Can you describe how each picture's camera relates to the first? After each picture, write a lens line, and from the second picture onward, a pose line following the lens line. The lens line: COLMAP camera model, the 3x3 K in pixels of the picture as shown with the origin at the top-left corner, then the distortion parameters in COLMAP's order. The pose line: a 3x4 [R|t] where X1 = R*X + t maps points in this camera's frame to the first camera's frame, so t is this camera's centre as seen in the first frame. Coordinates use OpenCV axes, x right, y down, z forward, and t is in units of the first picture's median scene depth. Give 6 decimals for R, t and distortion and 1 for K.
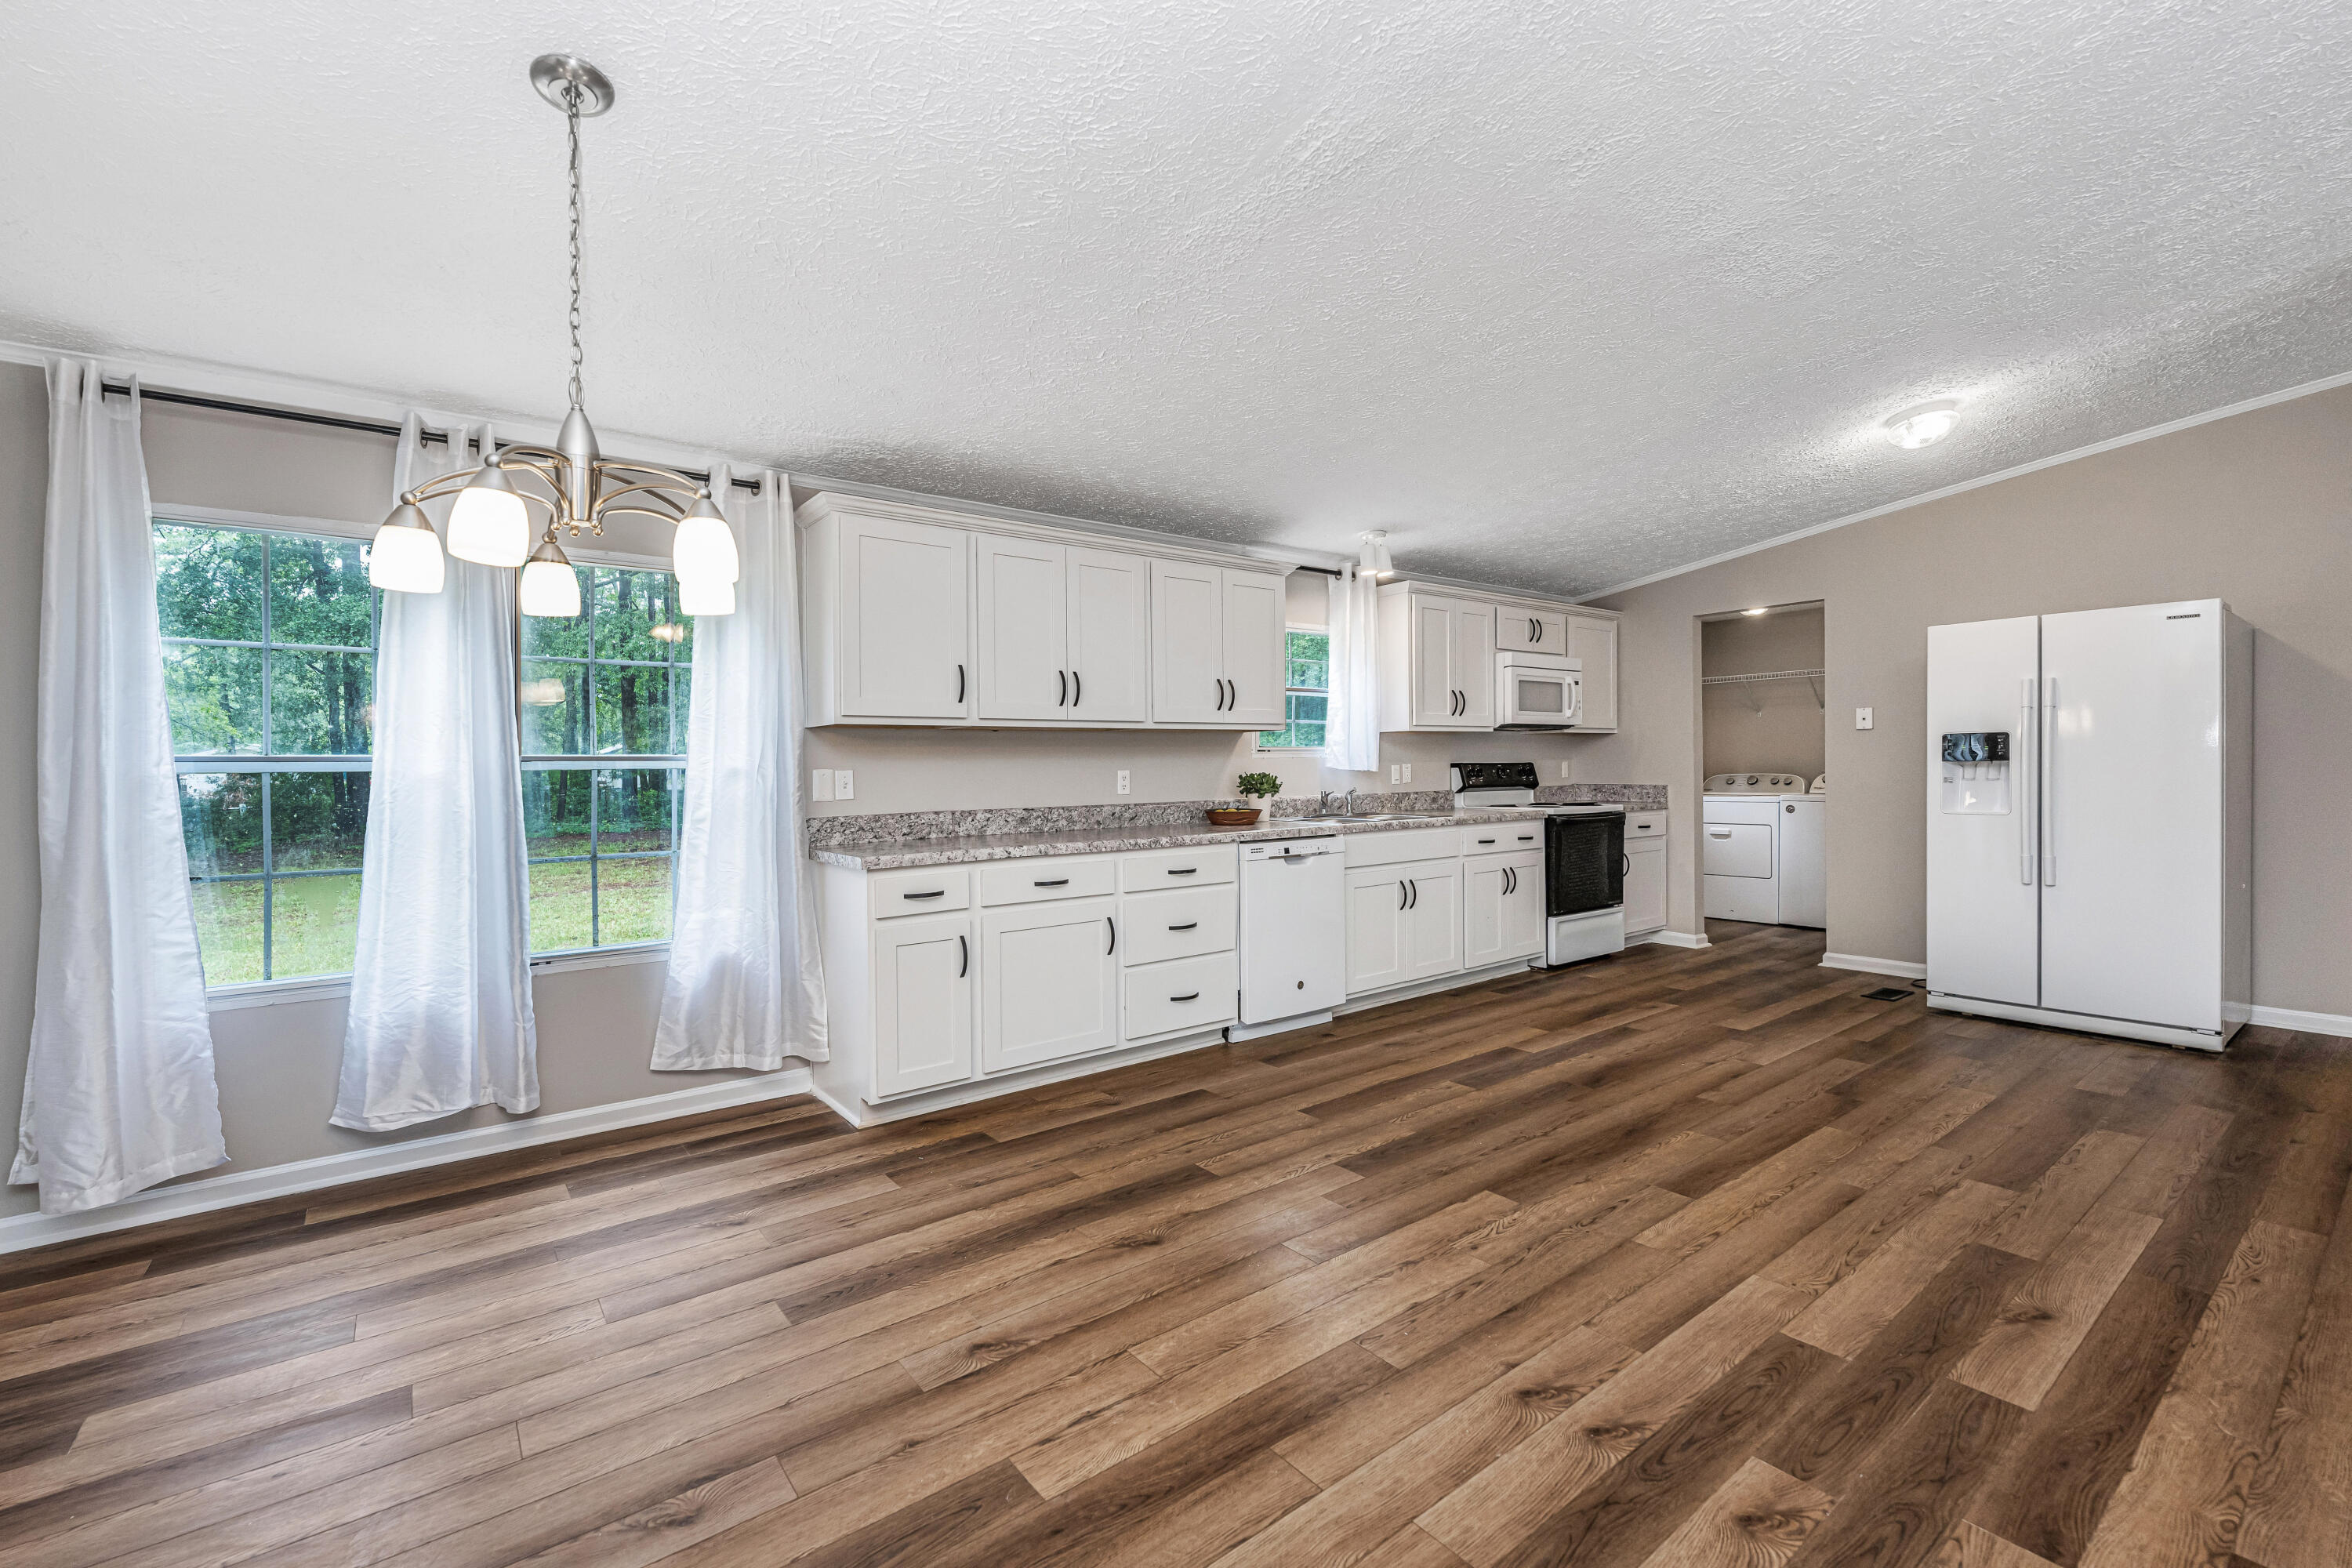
lens RADIAL K [[979.8, 0, 1164.1], [0, 979.8, 767.0], [0, 0, 1]] dist [-0.002722, -0.000265]
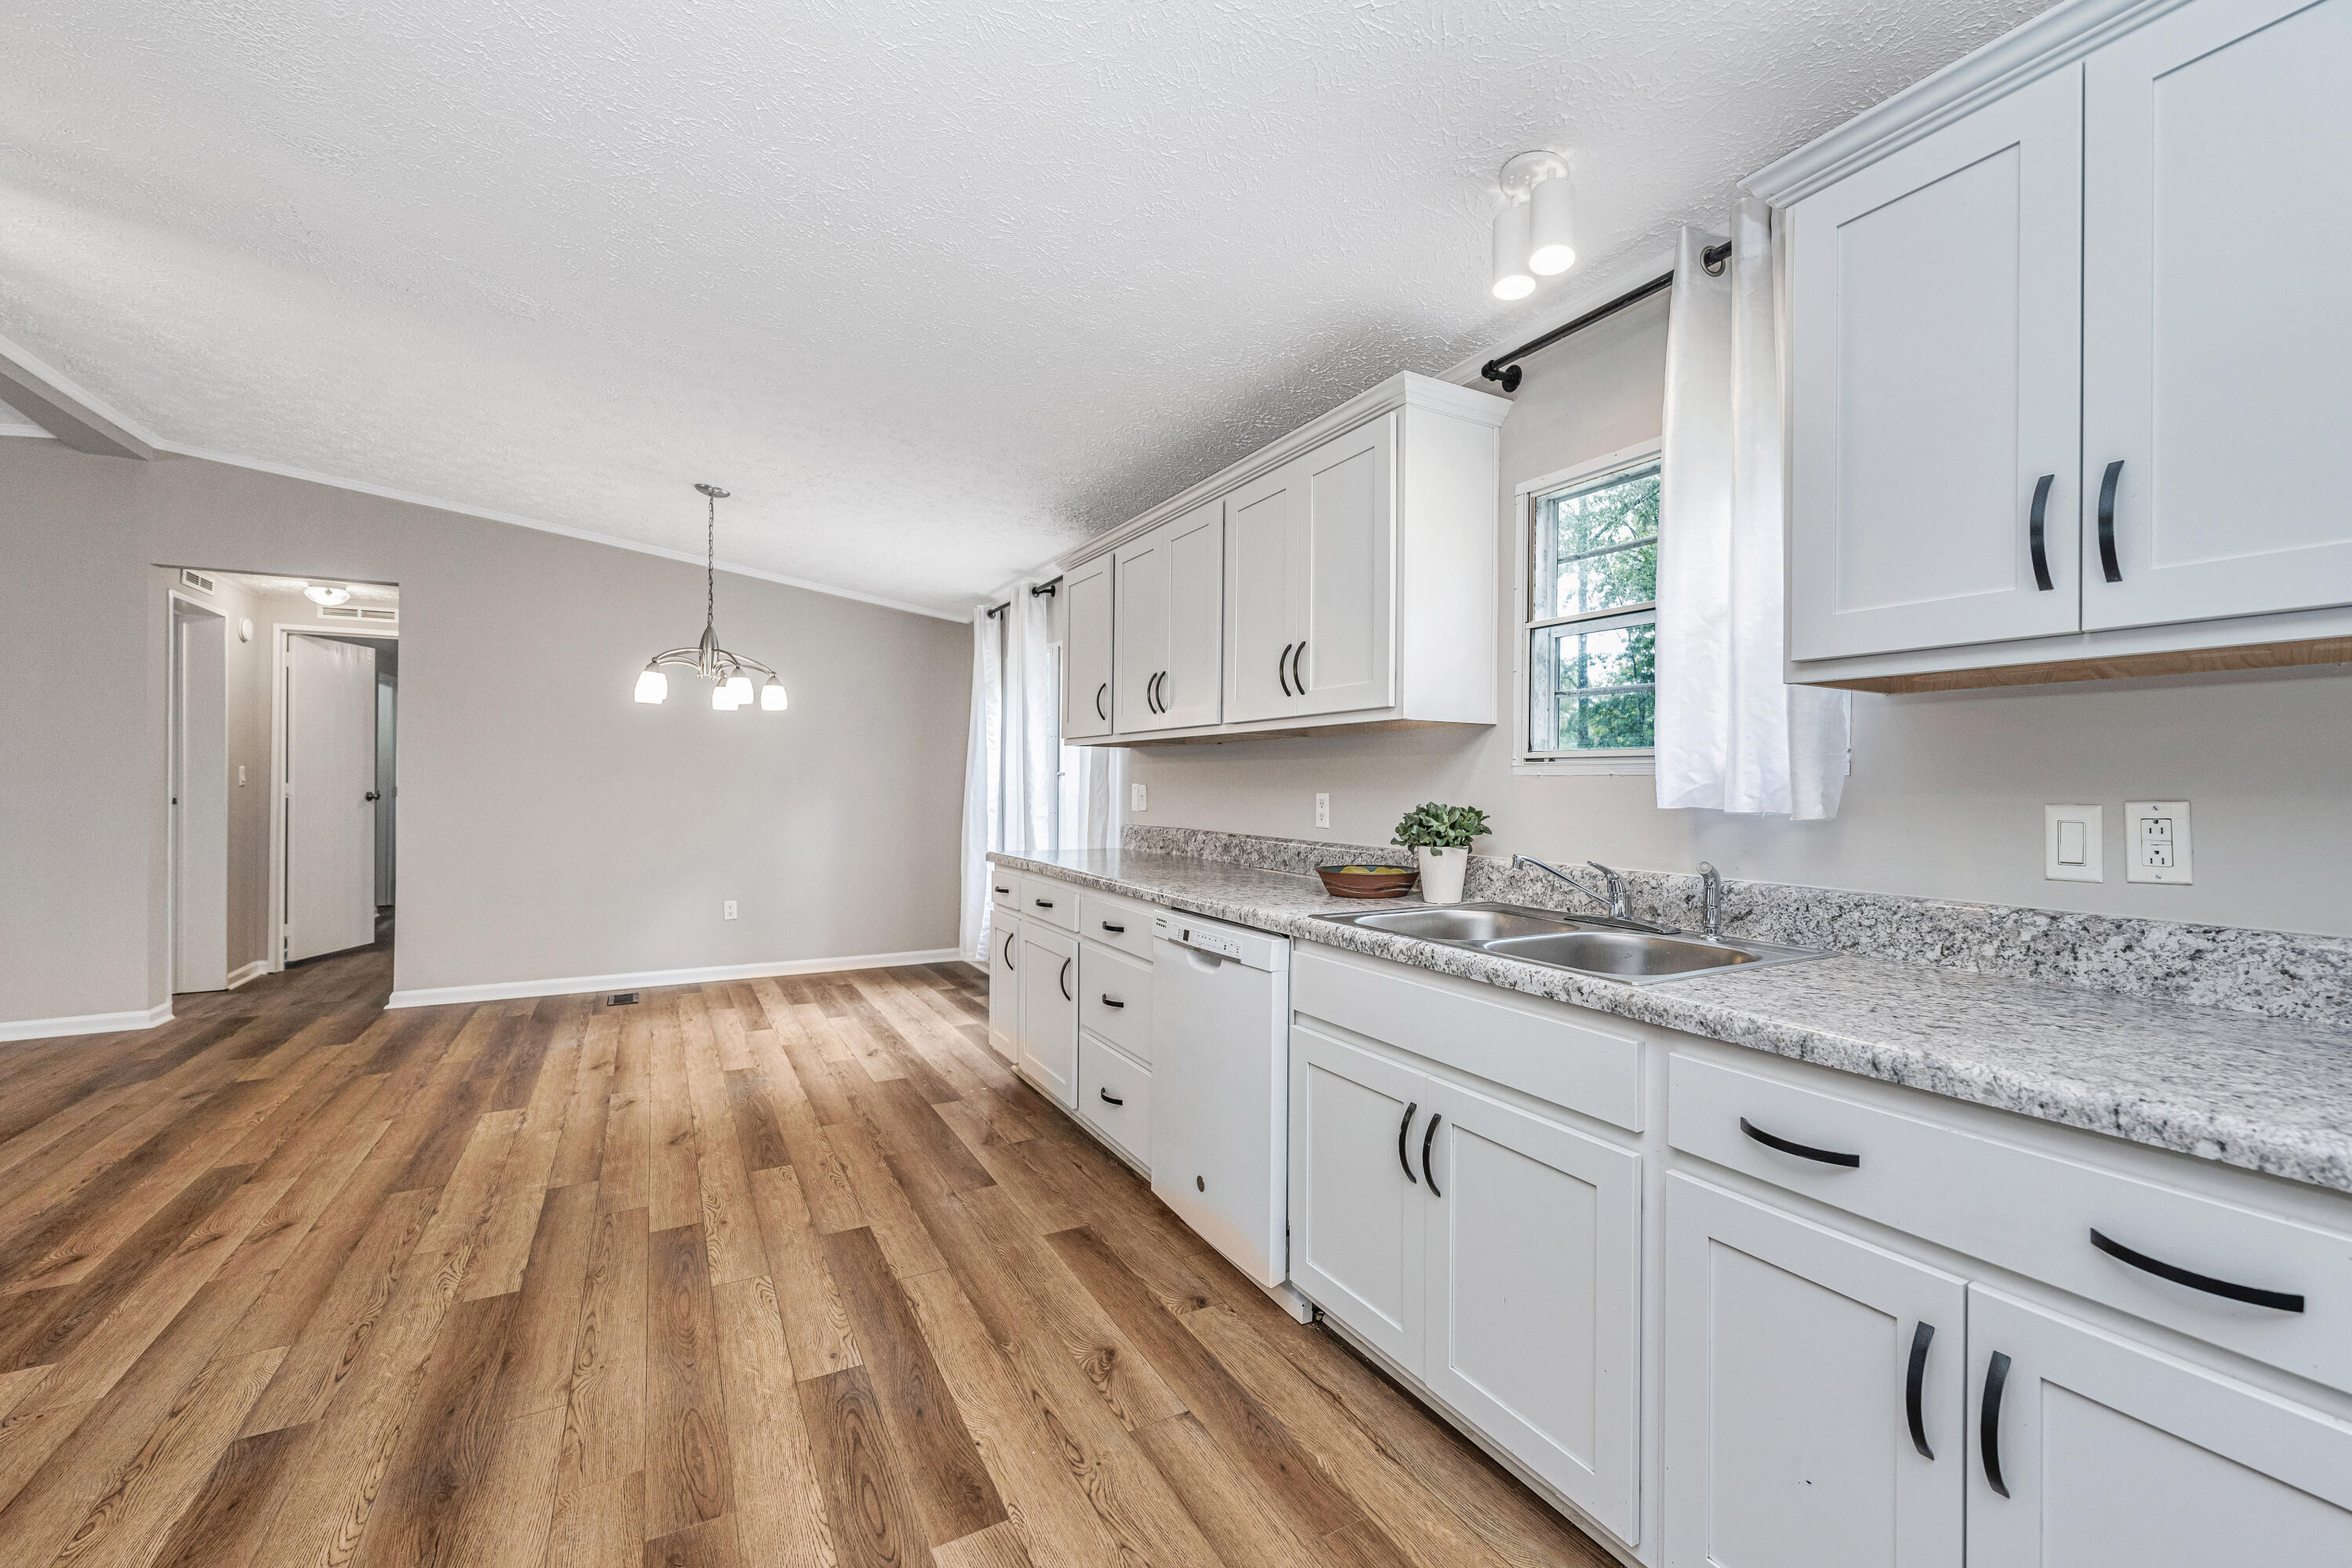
lens RADIAL K [[1004.7, 0, 1234.4], [0, 1004.7, 775.0], [0, 0, 1]] dist [-0.002663, -0.000078]
pose [[-0.122651, 0.003424, -0.992444, 0.853708], [-0.009897, 0.999940, 0.004673, -0.014759], [0.992400, 0.010395, -0.122610, 1.321351]]
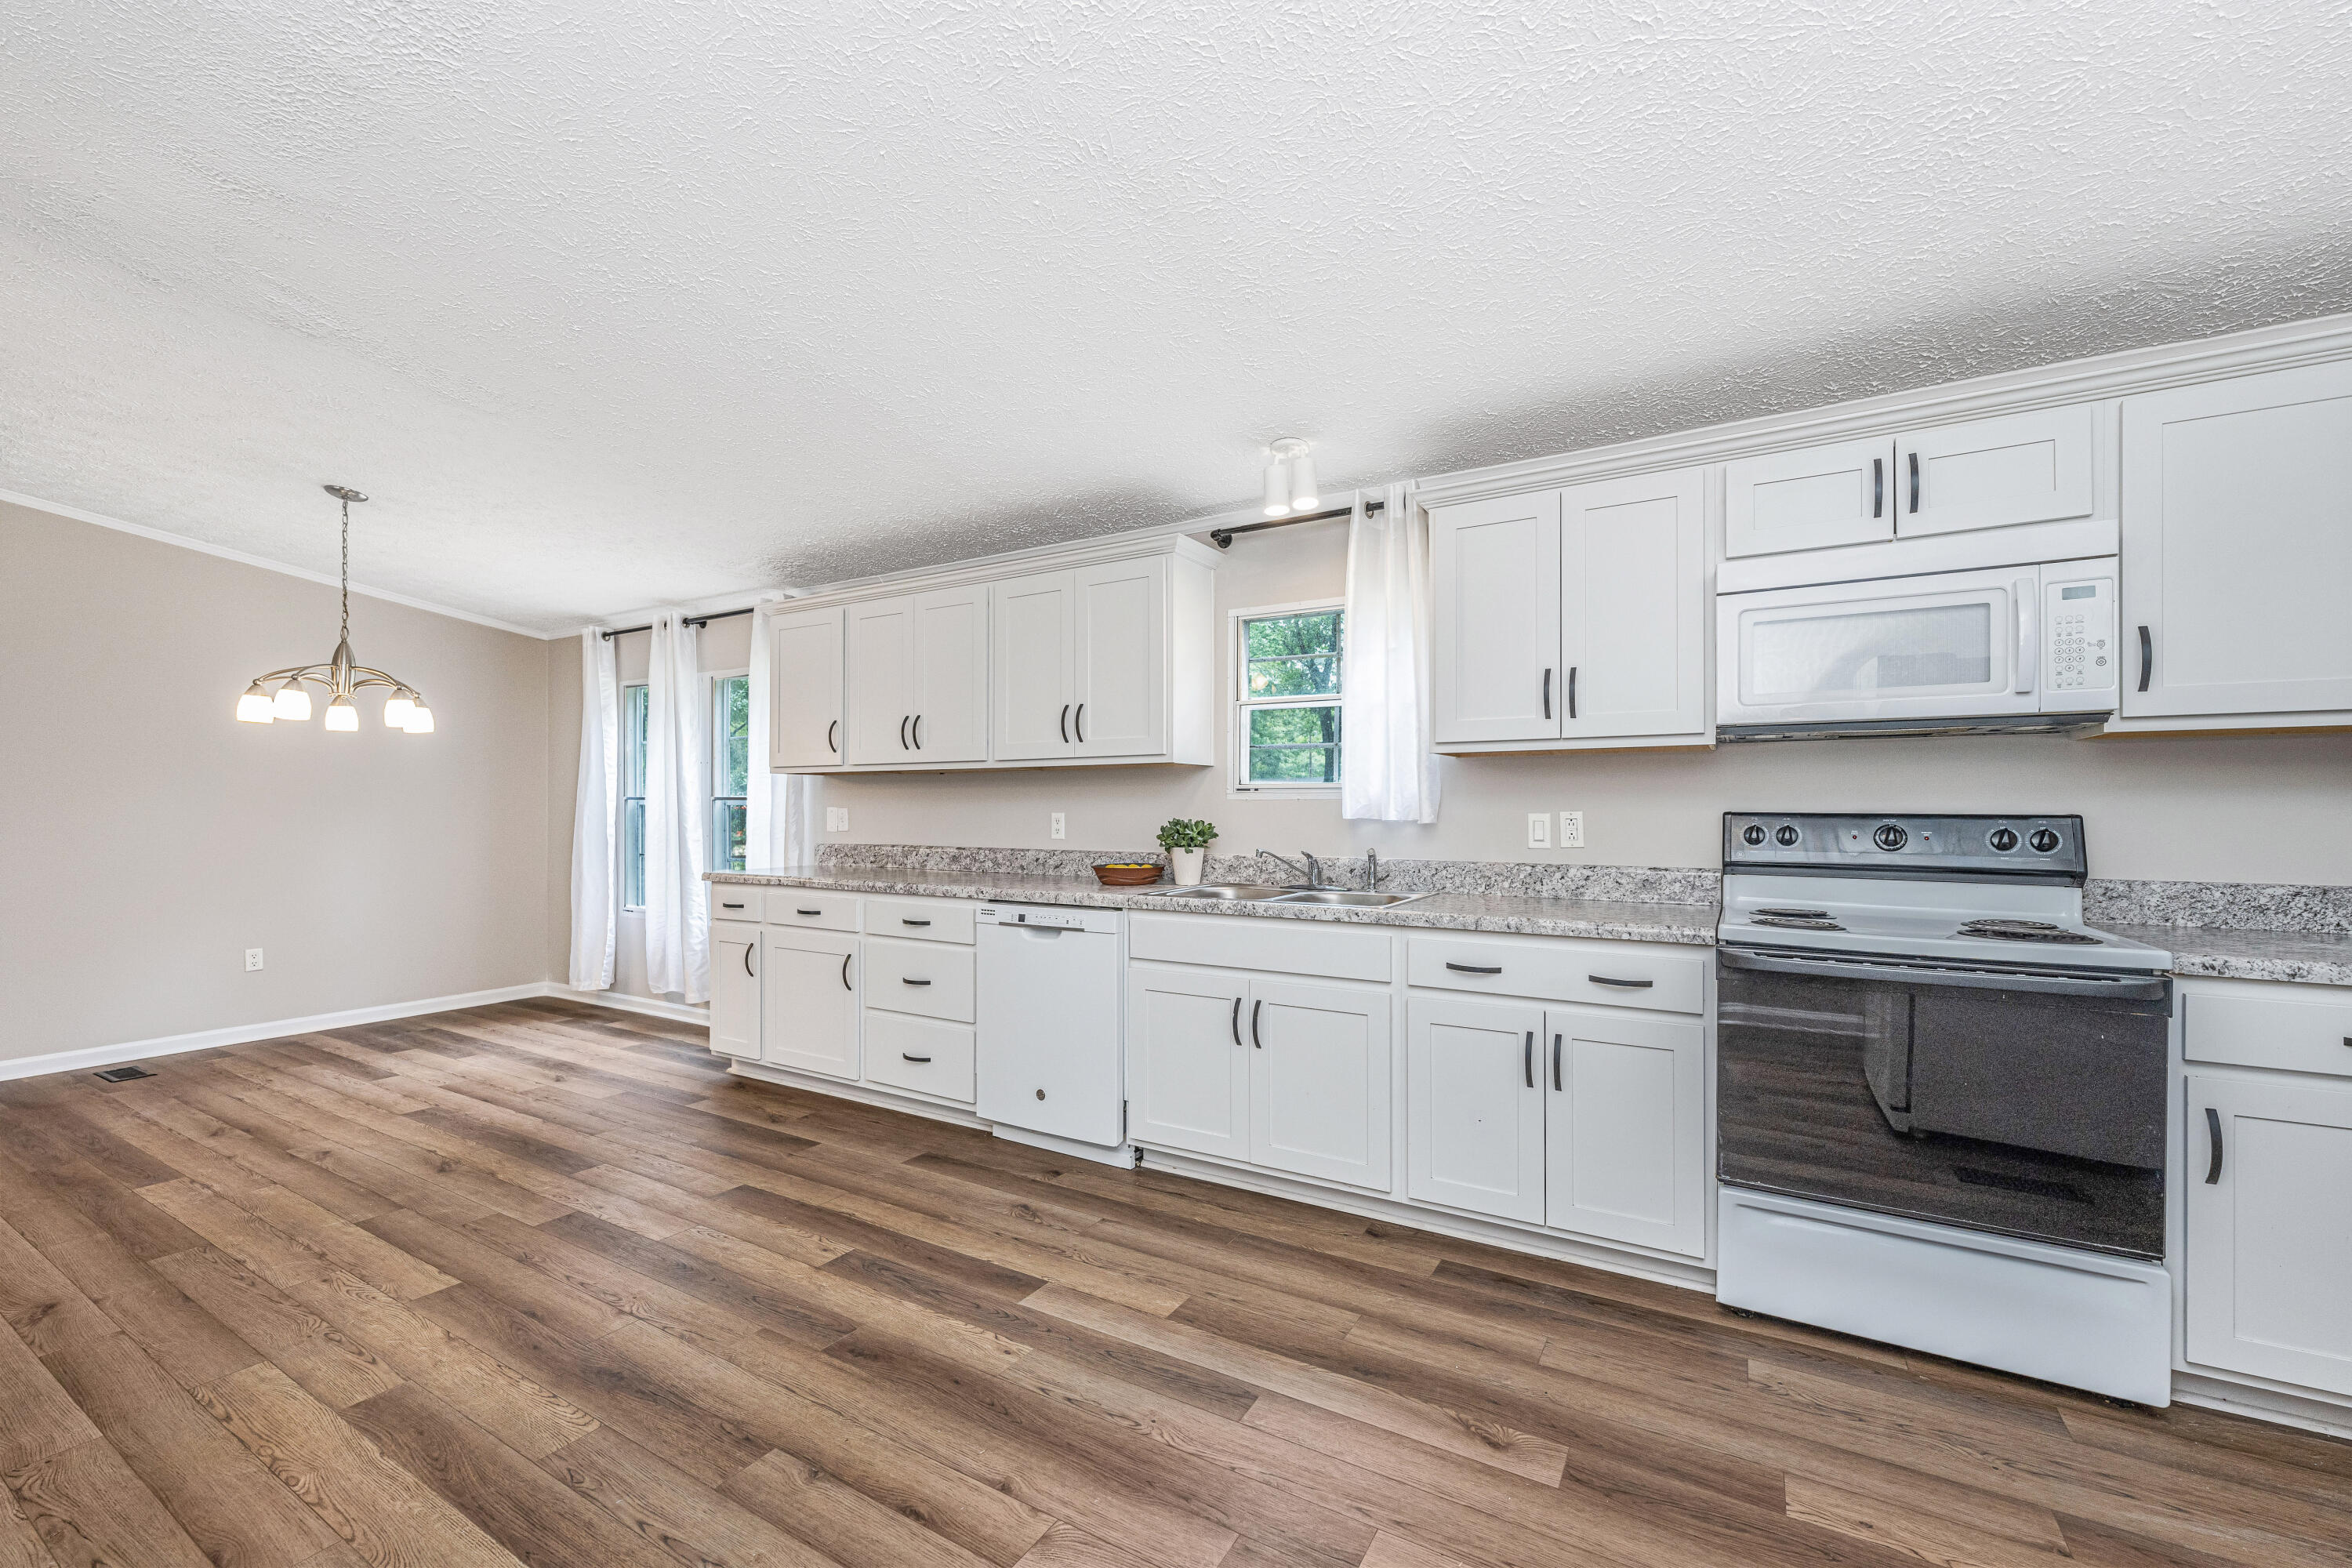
lens RADIAL K [[995.1, 0, 1181.6], [0, 995.1, 792.9], [0, 0, 1]] dist [-0.001868, 0.000201]
pose [[0.369581, 0.000920, -0.929198, 1.106024], [-0.006694, 0.999976, -0.001673, -0.018236], [0.929175, 0.006838, 0.369578, 0.987194]]
